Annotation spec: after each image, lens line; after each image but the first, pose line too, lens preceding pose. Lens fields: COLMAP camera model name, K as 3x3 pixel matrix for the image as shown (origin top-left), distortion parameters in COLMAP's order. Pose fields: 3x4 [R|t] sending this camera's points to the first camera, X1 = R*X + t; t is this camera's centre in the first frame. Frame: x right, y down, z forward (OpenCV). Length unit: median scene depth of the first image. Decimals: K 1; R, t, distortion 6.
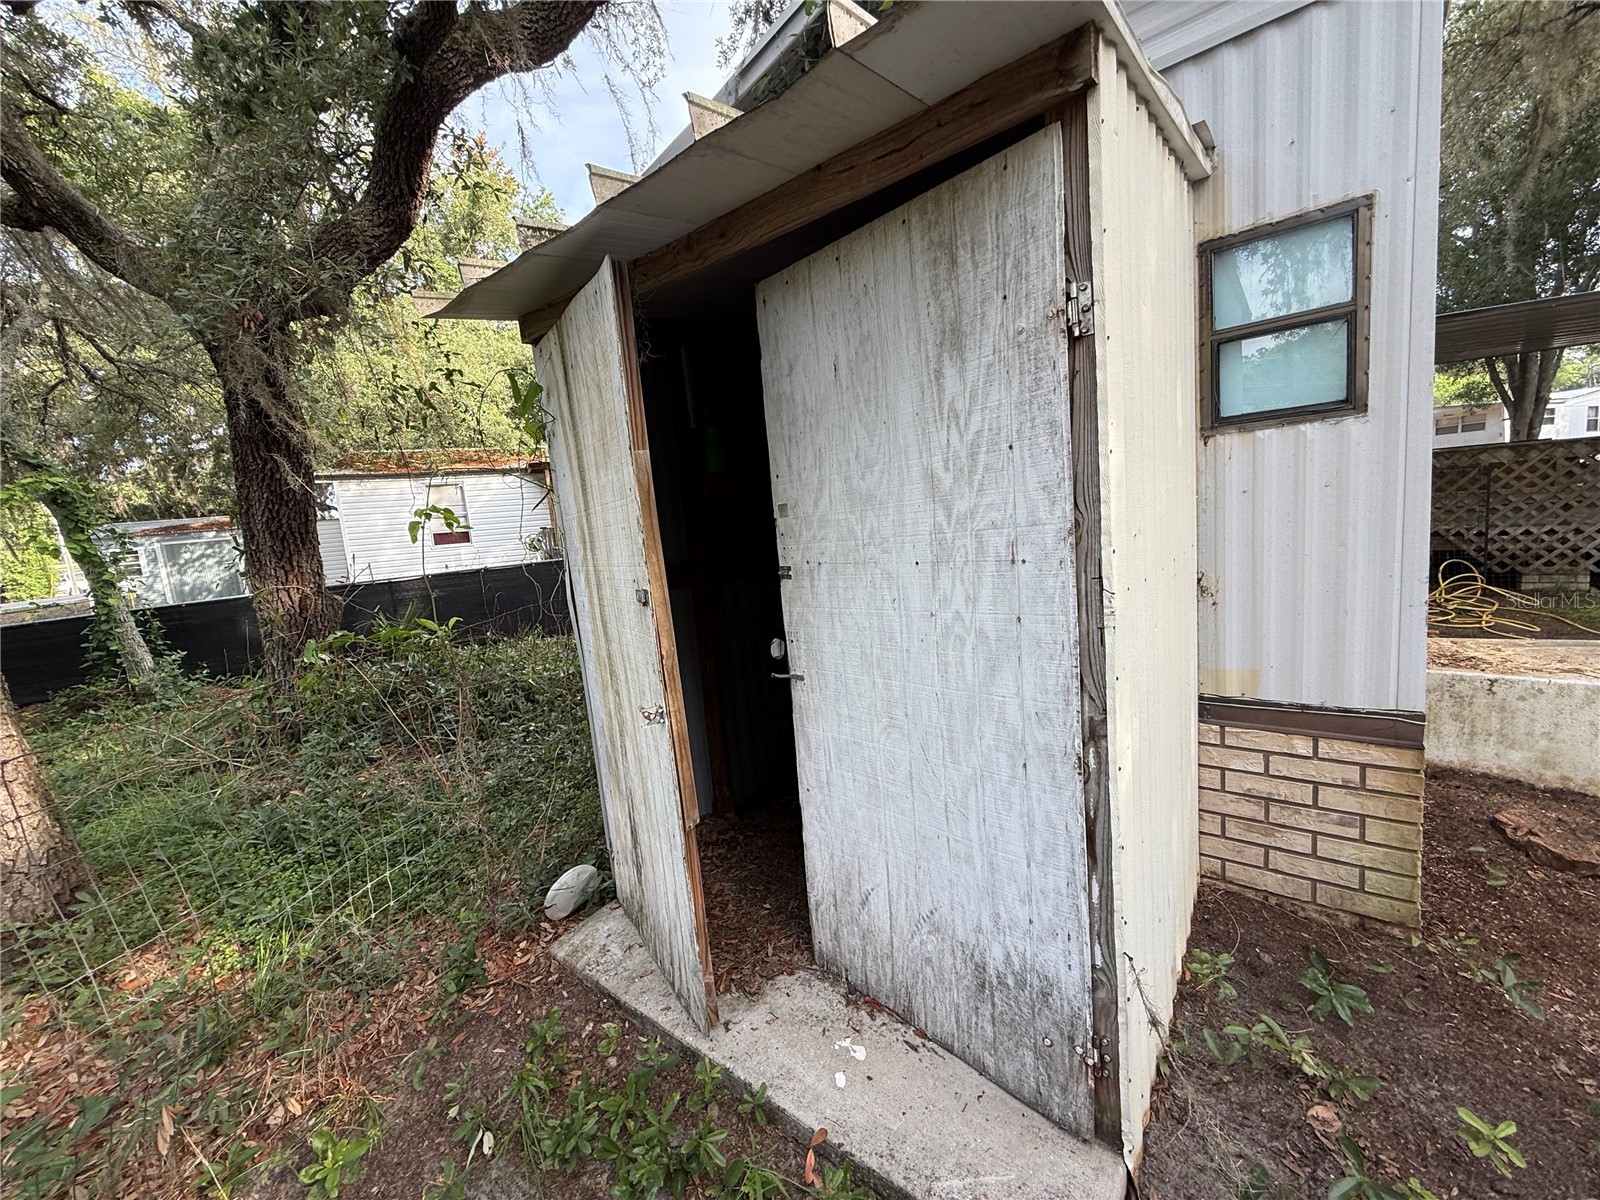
lens RADIAL K [[637.5, 0, 801.3], [0, 637.5, 600.3], [0, 0, 1]] dist [0.000479, 0.000429]
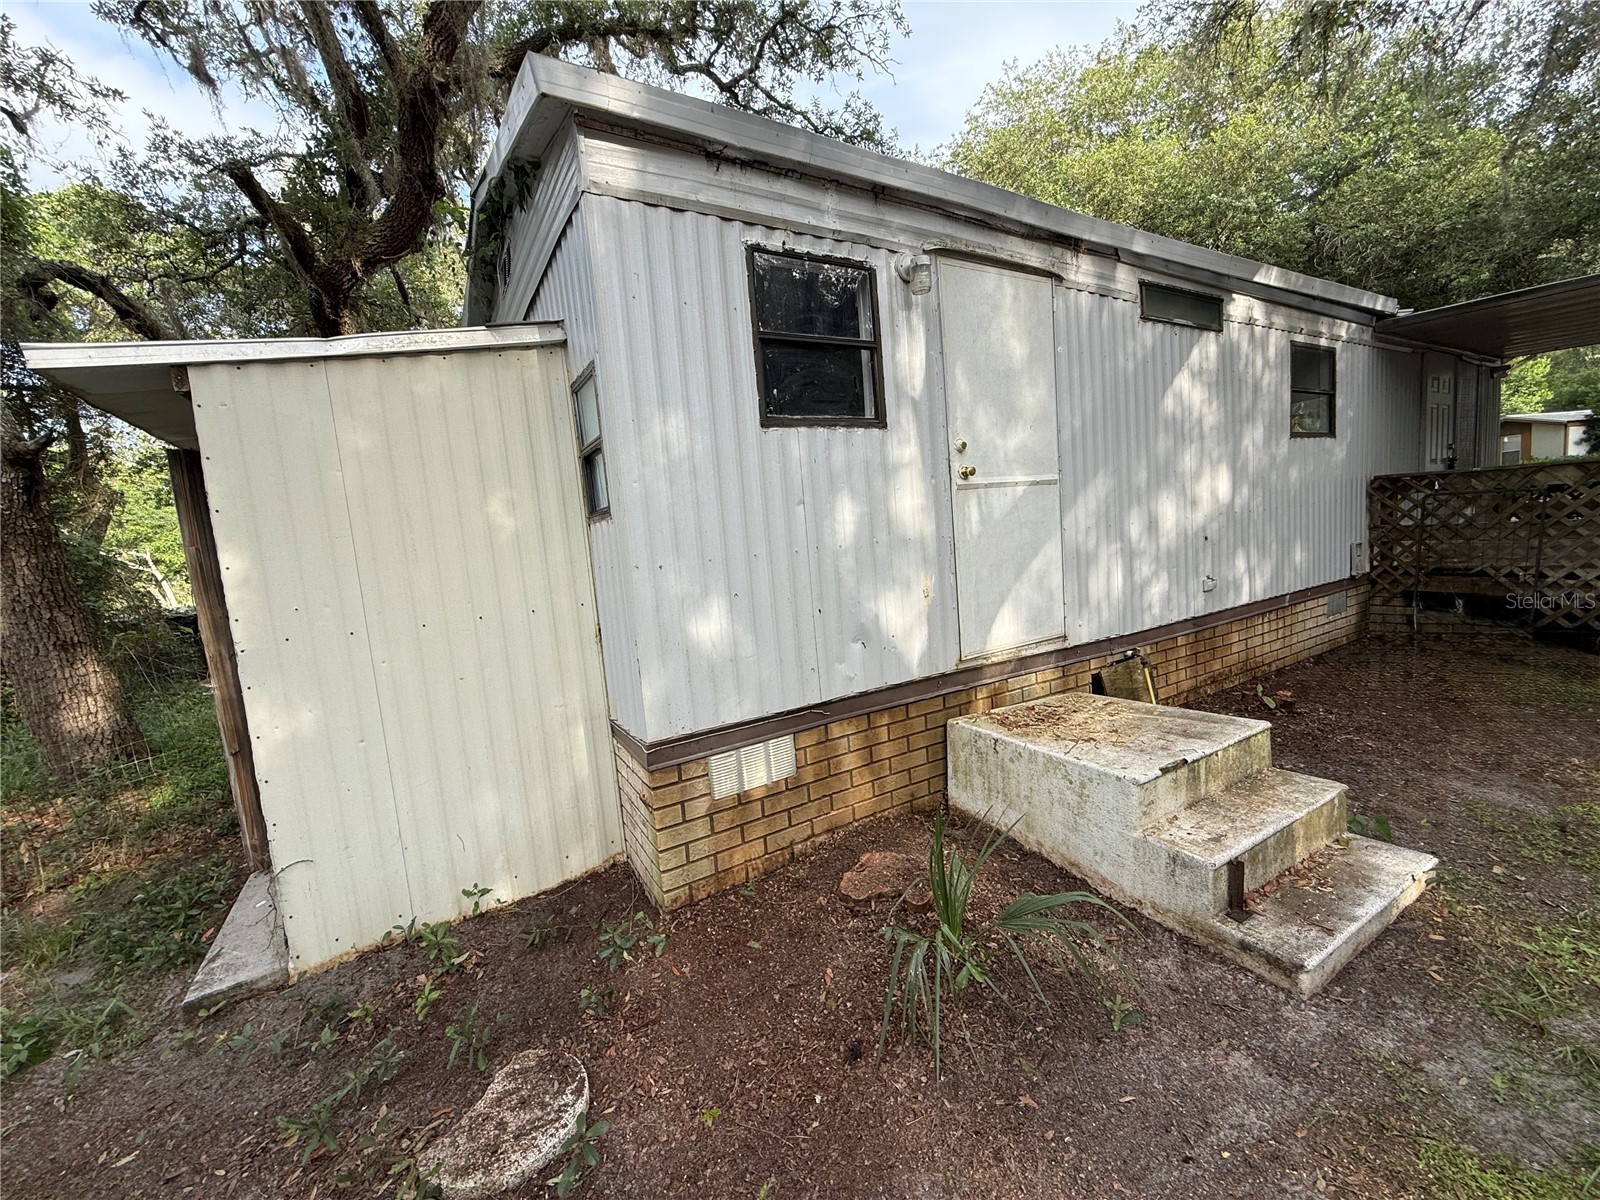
lens RADIAL K [[637.5, 0, 796.8], [0, 637.5, 600.2], [0, 0, 1]] dist [0.000479, 0.000429]
pose [[0.937147, 0.045701, -0.345929, 0.689024], [-0.044989, 0.998937, 0.010092, -0.058773], [0.346022, 0.006105, 0.938206, -0.050400]]
